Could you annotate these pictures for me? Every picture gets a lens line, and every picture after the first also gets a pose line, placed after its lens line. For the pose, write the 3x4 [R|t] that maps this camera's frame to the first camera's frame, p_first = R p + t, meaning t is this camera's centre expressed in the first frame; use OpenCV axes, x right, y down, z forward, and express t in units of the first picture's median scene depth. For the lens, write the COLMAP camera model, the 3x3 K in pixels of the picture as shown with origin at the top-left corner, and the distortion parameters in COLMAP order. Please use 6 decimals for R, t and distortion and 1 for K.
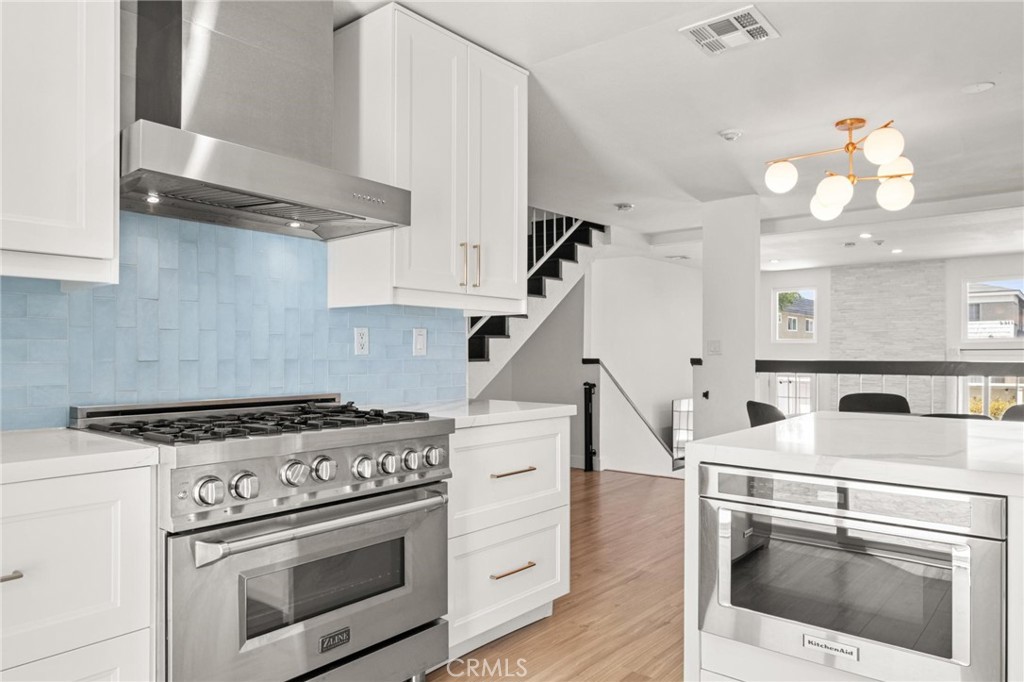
lens RADIAL K [[676.6, 0, 513.5], [0, 676.6, 350.0], [0, 0, 1]] dist [-0.012360, 0.019319]
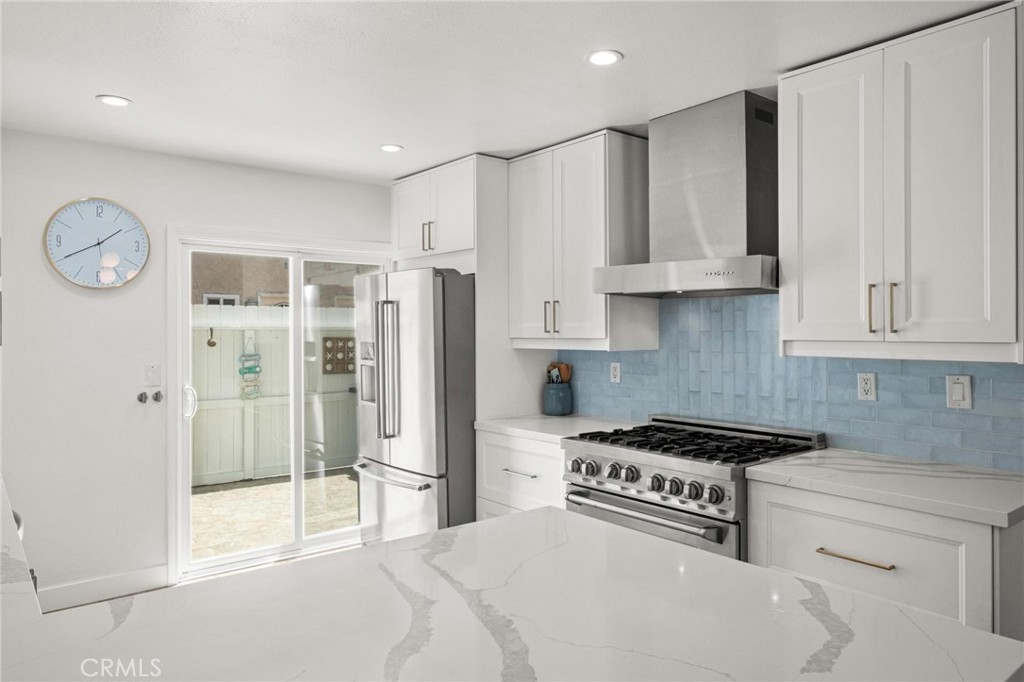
lens RADIAL K [[692.0, 0, 512.0], [0, 692.0, 323.2], [0, 0, 1]] dist [-0.018847, 0.022110]
pose [[-0.199917, -0.009171, -0.979770, 0.904695], [0.007313, 0.999914, -0.010852, -0.103300], [0.979786, -0.009334, -0.199832, 0.738220]]
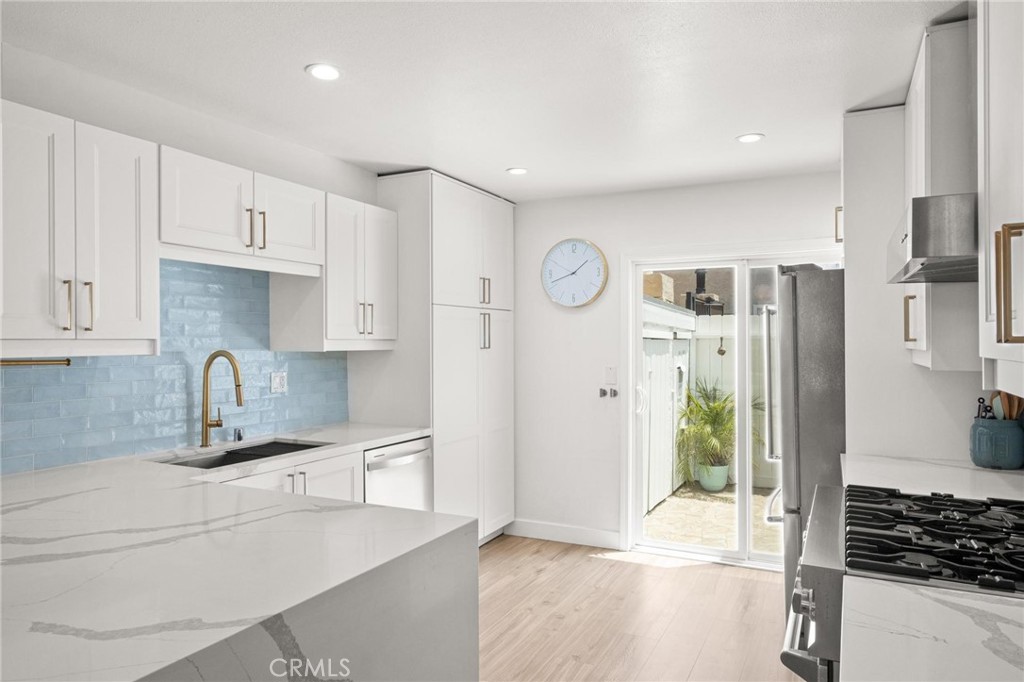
lens RADIAL K [[671.3, 0, 512.0], [0, 671.3, 341.0], [0, 0, 1]] dist [0.005652, 0.000367]
pose [[-0.973836, 0.000525, -0.227250, 0.286740], [0.001543, 0.999990, -0.004301, -0.097592], [0.227245, -0.004539, -0.973827, 1.328766]]
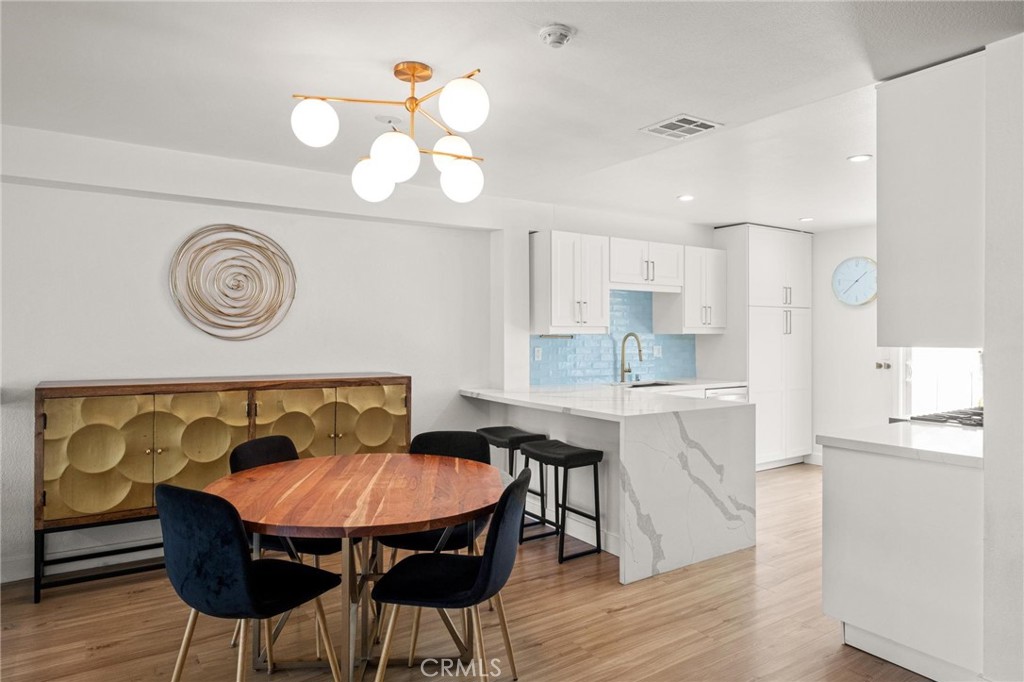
lens RADIAL K [[647.4, 0, 509.9], [0, 647.4, 334.6], [0, 0, 1]] dist [0.004111, 0.000967]
pose [[-0.960818, -0.001517, 0.277177, 0.299241], [-0.002593, 0.999990, -0.003519, -0.072377], [-0.277169, -0.004099, -0.960812, 2.313648]]
